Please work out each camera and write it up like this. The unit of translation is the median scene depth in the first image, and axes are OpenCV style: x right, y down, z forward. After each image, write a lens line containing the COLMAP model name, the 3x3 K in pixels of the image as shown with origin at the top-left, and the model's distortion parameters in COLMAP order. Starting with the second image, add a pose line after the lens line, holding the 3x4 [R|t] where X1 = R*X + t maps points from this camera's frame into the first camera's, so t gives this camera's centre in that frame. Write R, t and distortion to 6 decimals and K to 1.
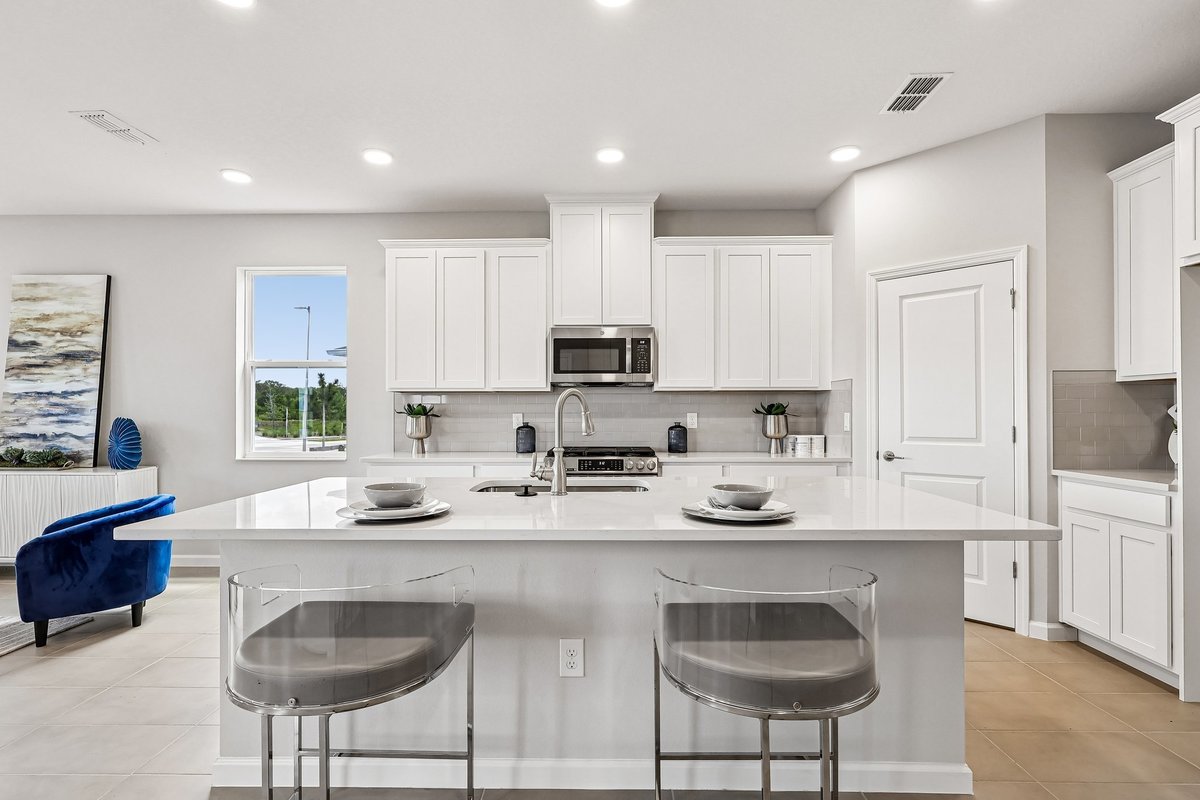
lens RADIAL K [[564.8, 0, 600.0], [0, 564.8, 400.0], [0, 0, 1]] dist [-0.003090, -0.000826]
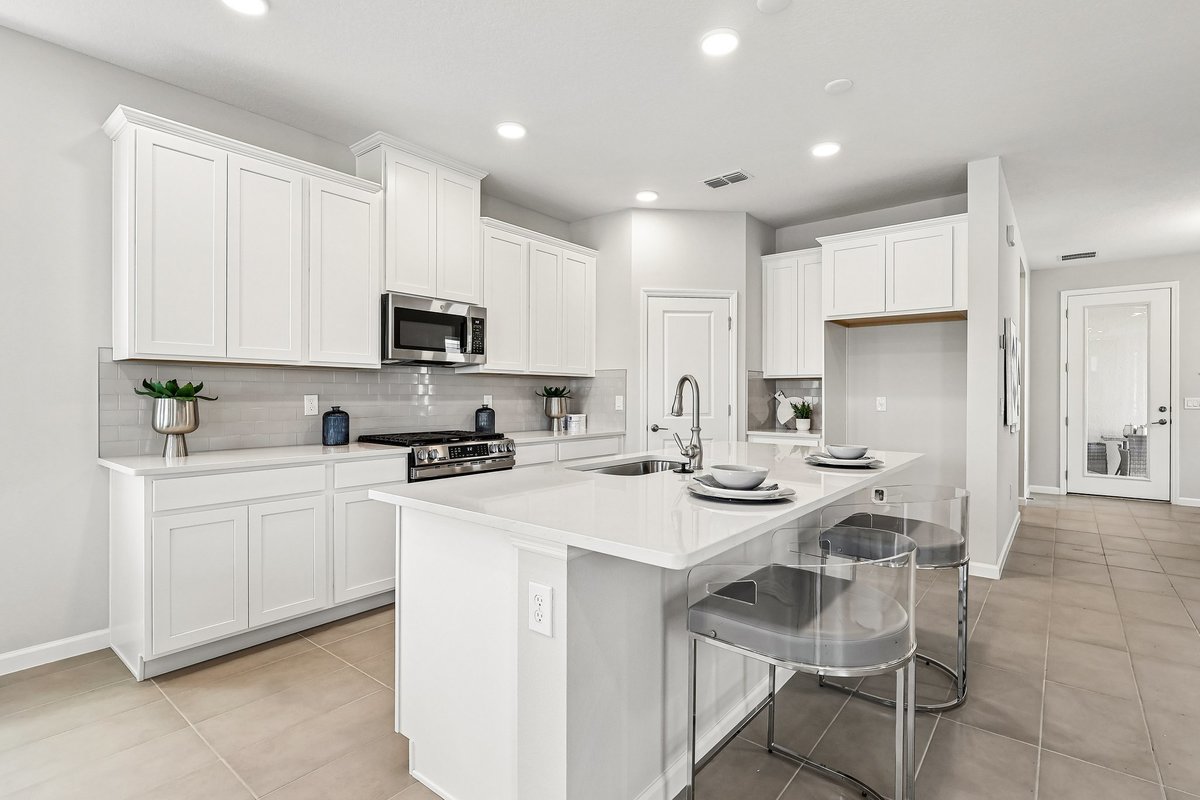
lens RADIAL K [[572.9, 0, 602.3], [0, 572.9, 394.8], [0, 0, 1]] dist [0.000195, -0.000138]
pose [[0.619079, 0.003416, 0.785321, -0.556057], [-0.022771, 0.999648, 0.013602, 0.003618], [-0.784998, -0.026303, 0.618939, 0.218044]]
